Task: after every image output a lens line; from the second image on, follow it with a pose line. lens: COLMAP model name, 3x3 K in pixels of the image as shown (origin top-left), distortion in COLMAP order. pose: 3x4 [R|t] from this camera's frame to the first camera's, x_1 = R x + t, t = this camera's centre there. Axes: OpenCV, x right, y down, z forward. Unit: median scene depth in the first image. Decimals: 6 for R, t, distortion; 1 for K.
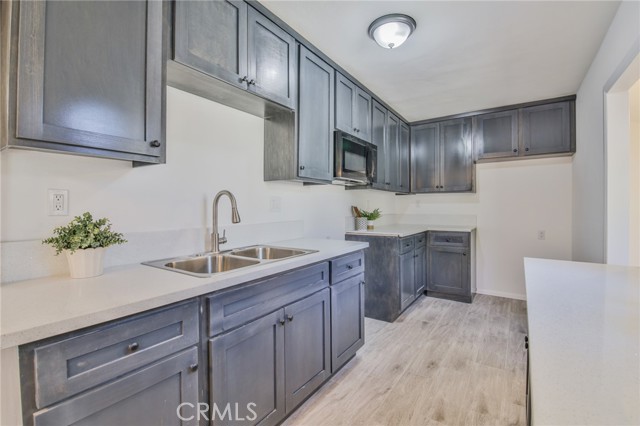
lens RADIAL K [[292.9, 0, 321.2], [0, 292.9, 208.1], [0, 0, 1]] dist [0.002153, -0.011919]
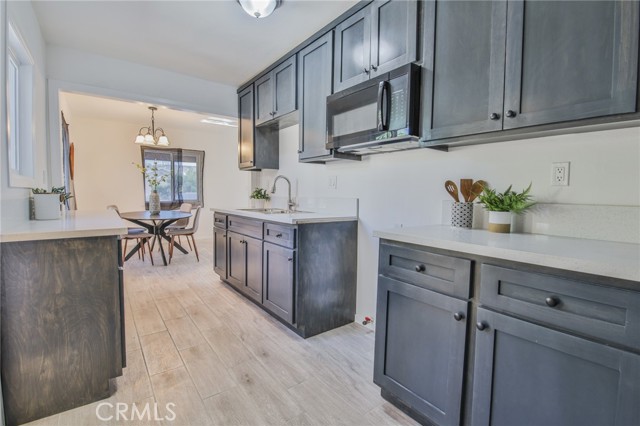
lens RADIAL K [[292.9, 0, 321.2], [0, 292.9, 208.1], [0, 0, 1]] dist [0.002153, -0.011919]
pose [[-0.323790, 0.043634, -0.945122, 0.957810], [-0.021297, 0.998347, 0.053388, 0.026760], [0.945889, 0.037415, -0.322326, 1.314498]]
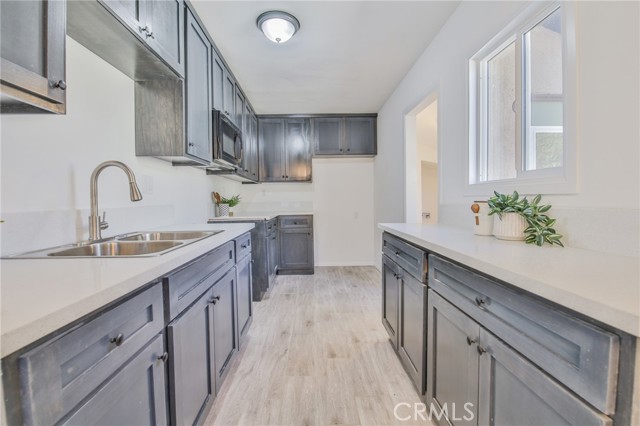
lens RADIAL K [[292.9, 0, 321.2], [0, 292.9, 208.1], [0, 0, 1]] dist [0.002153, -0.011919]
pose [[0.808399, -0.024634, 0.588119, -0.245671], [0.014661, 0.999657, 0.021719, 0.042233], [-0.588452, -0.008936, 0.808483, 0.016542]]
